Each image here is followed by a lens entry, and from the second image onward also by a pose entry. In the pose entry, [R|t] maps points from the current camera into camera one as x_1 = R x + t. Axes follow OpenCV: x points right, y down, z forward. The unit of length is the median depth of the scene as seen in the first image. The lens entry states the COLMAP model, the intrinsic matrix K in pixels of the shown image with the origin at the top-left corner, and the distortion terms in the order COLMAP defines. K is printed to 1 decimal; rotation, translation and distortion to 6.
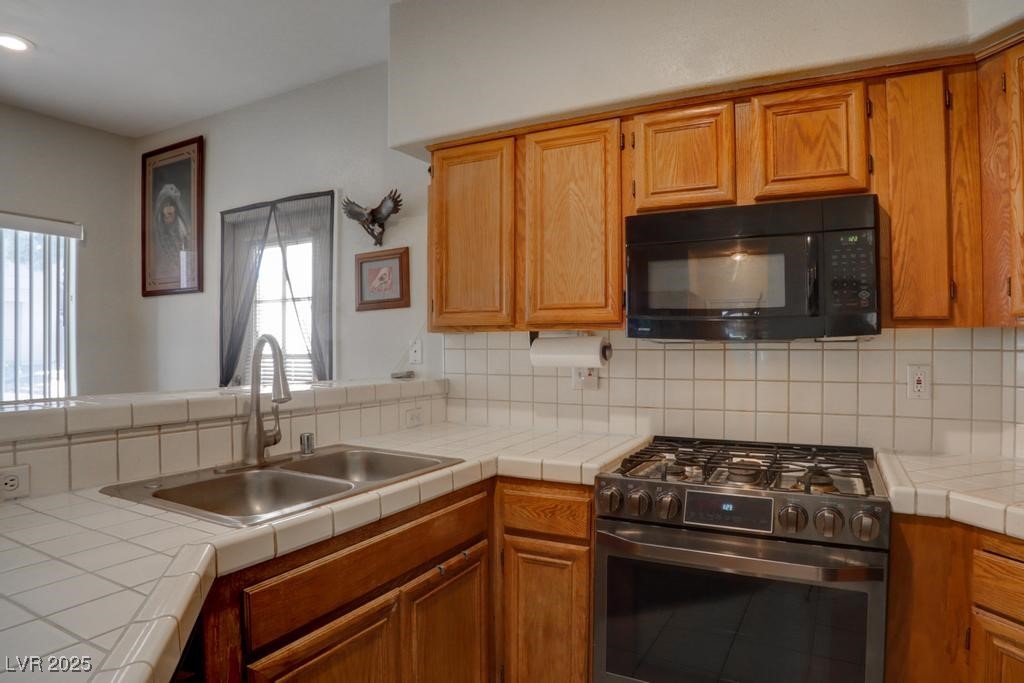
lens RADIAL K [[599.2, 0, 516.5], [0, 599.2, 335.1], [0, 0, 1]] dist [-0.113791, 0.048072]
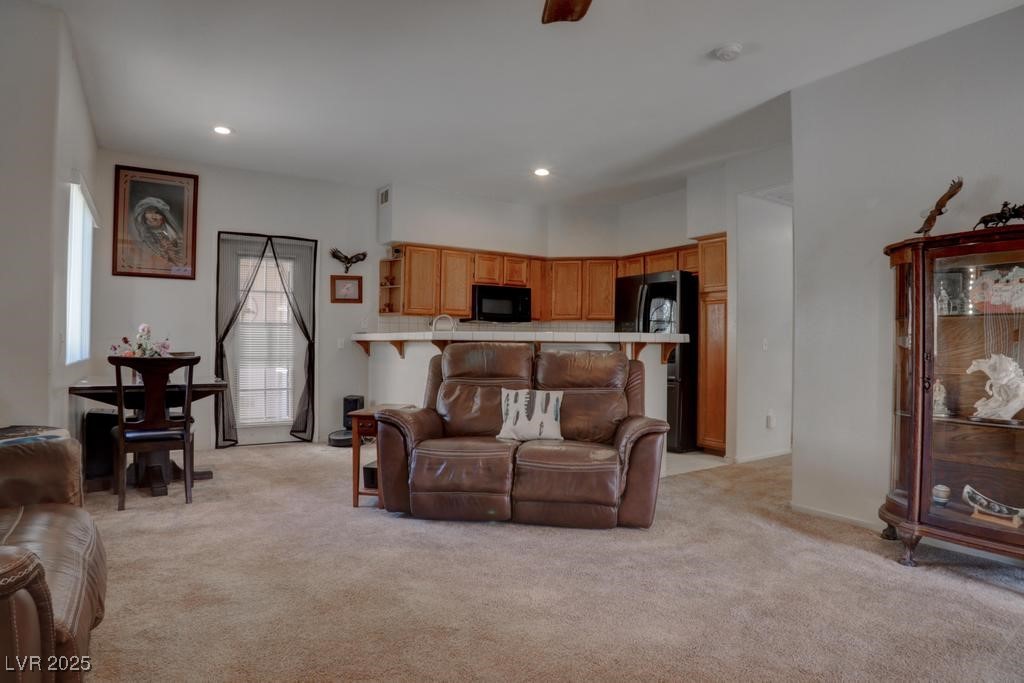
lens RADIAL K [[584.6, 0, 515.2], [0, 584.6, 345.0], [0, 0, 1]] dist [-0.113332, 0.043898]
pose [[0.486320, 0.006596, 0.873756, -2.435057], [-0.026166, 0.999633, 0.007017, 0.107332], [-0.873389, -0.026275, 0.486314, -0.754938]]
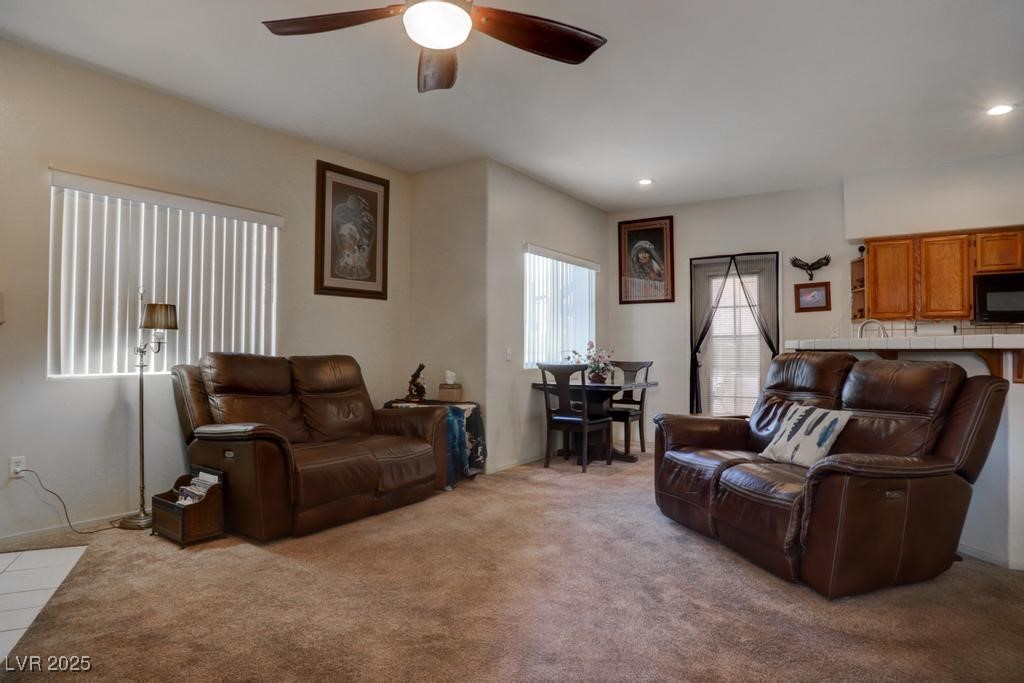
lens RADIAL K [[599.2, 0, 516.5], [0, 599.2, 335.1], [0, 0, 1]] dist [-0.113791, 0.048072]
pose [[0.993618, 0.001759, -0.112784, -1.414383], [-0.002793, 0.999955, -0.009012, 0.082518], [0.112764, 0.009270, 0.993579, -1.549544]]
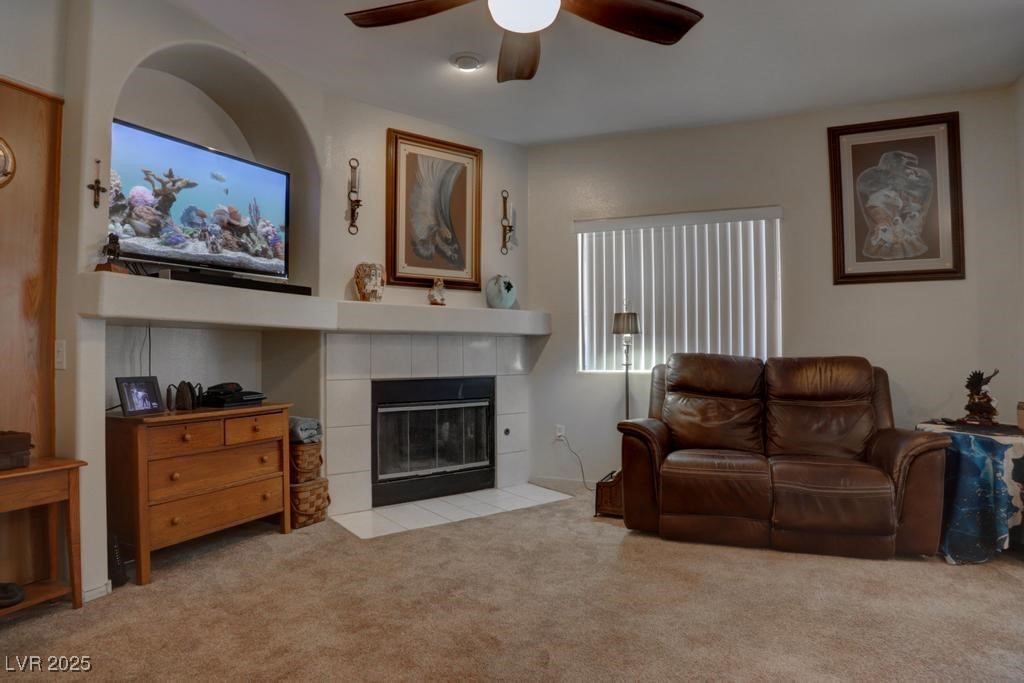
lens RADIAL K [[580.9, 0, 528.1], [0, 580.9, 344.8], [0, 0, 1]] dist [-0.107163, 0.042406]
pose [[0.092544, -0.011357, -0.995644, -0.693806], [0.018209, 0.999787, -0.009711, 0.103071], [0.995542, -0.017231, 0.092731, -0.552226]]
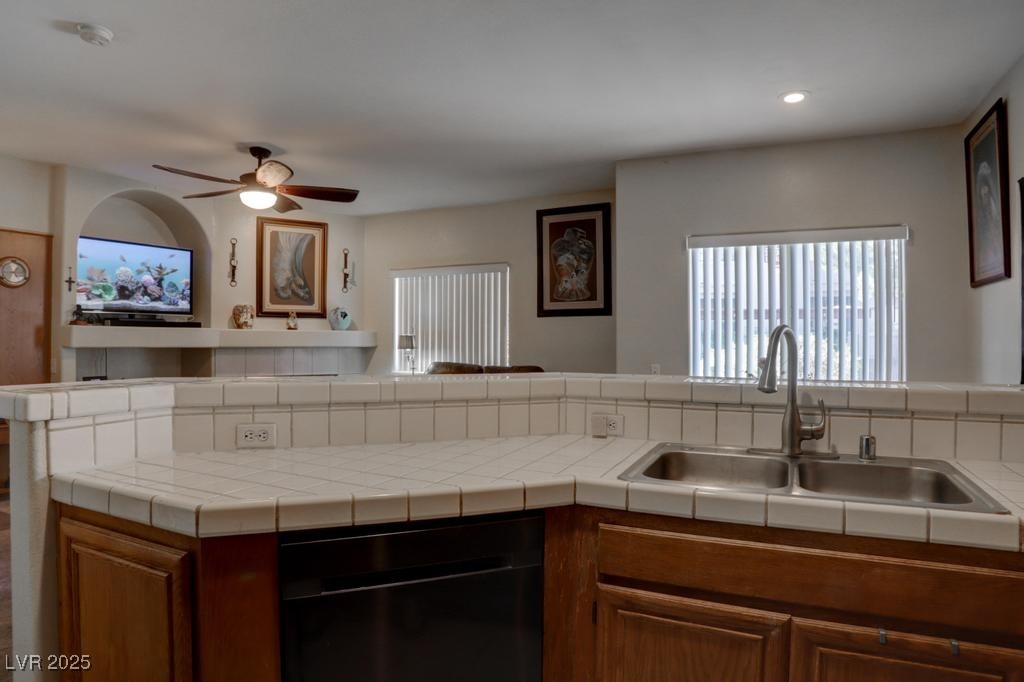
lens RADIAL K [[584.6, 0, 515.2], [0, 584.6, 344.5], [0, 0, 1]] dist [-0.113332, 0.043898]
pose [[0.040197, 0.009513, -0.999146, 0.424139], [0.014762, 0.999840, 0.010114, 0.011266], [0.999083, -0.015156, 0.040050, 0.395463]]
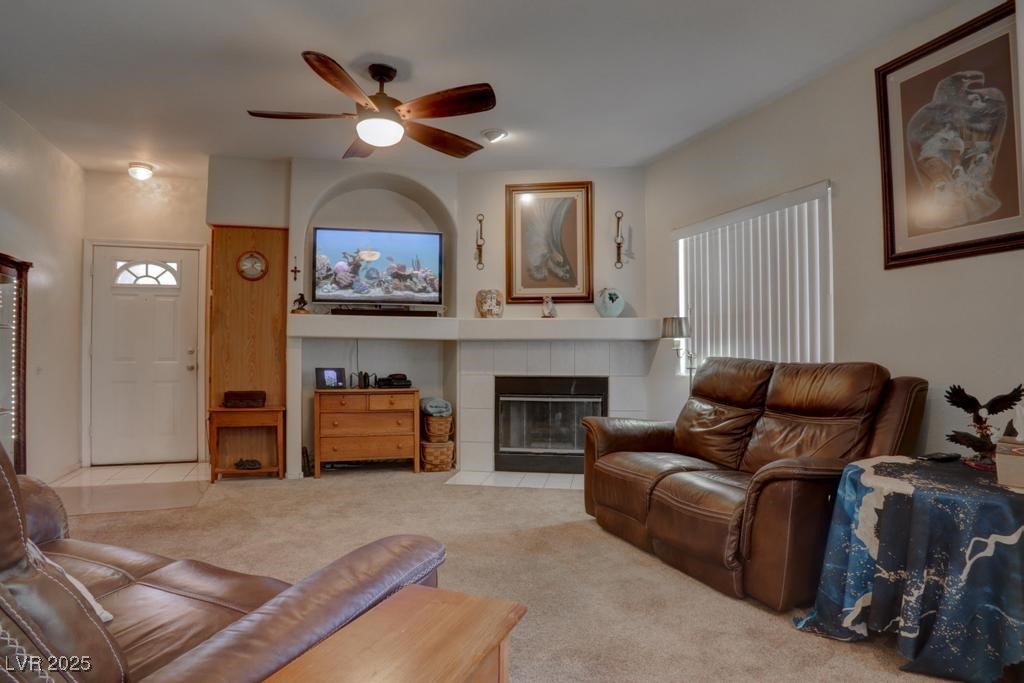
lens RADIAL K [[570.1, 0, 510.7], [0, 570.1, 349.5], [0, 0, 1]] dist [-0.117957, 0.039273]
pose [[-0.666193, -0.008639, -0.745730, -0.790488], [0.010066, 0.999738, -0.020575, 0.126705], [0.745712, -0.021213, -0.665931, 0.824600]]
